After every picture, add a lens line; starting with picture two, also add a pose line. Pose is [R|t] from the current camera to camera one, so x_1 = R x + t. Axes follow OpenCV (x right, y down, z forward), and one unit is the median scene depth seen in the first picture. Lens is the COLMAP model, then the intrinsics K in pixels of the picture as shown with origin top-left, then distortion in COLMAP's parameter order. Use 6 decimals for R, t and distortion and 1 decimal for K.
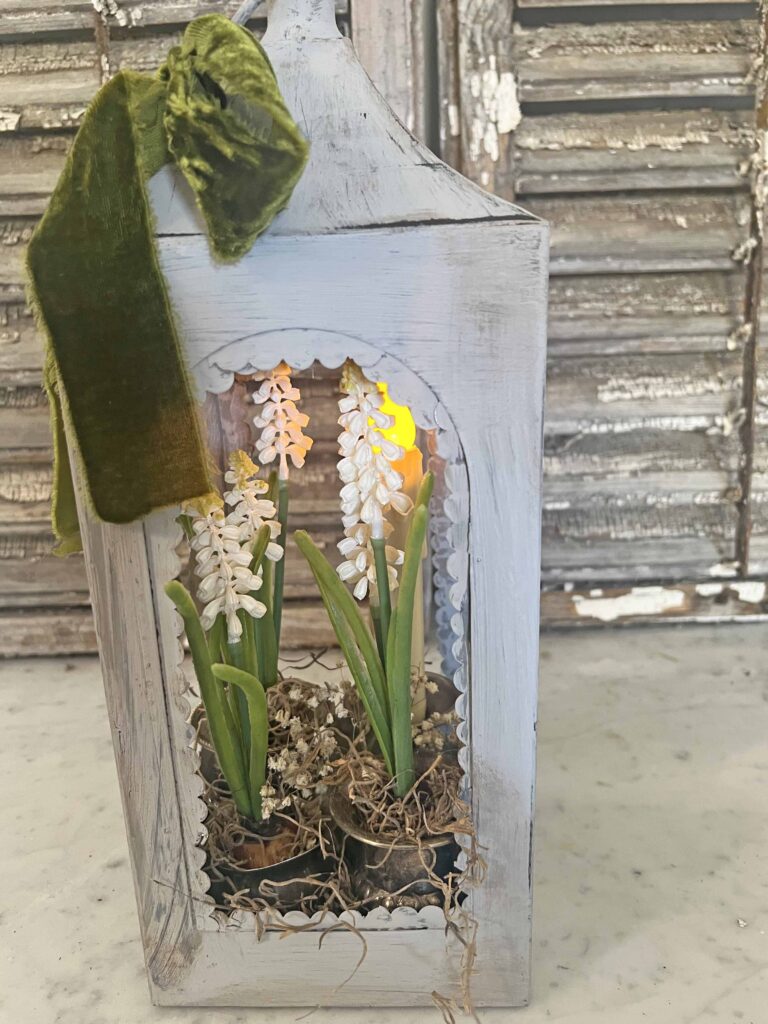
lens RADIAL K [[806.0, 0, 384.0], [0, 806.0, 512.0], [0, 0, 1]] dist [0.069190, -0.201555]
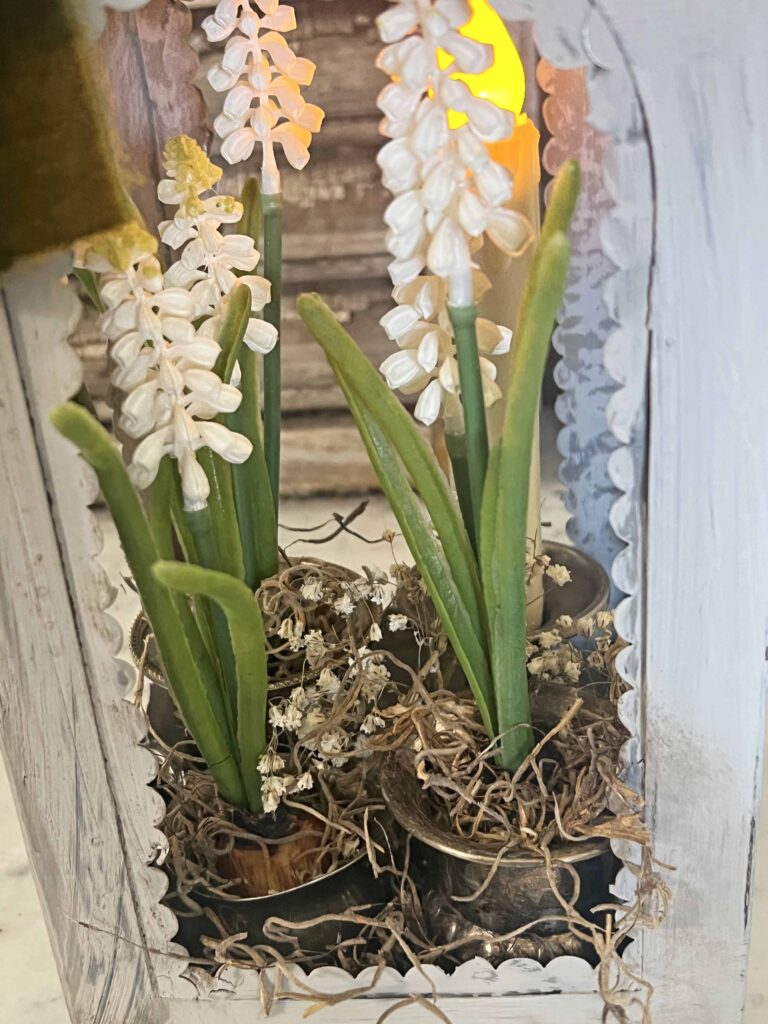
lens RADIAL K [[1308.5, 0, 365.1], [0, 1308.5, 510.8], [0, 0, 1]] dist [0.270379, -1.115397]
pose [[0.997880, -0.023675, -0.060628, -0.019276], [0.034894, 0.980914, 0.191284, -0.001085], [0.054942, -0.192994, 0.979661, 0.144004]]
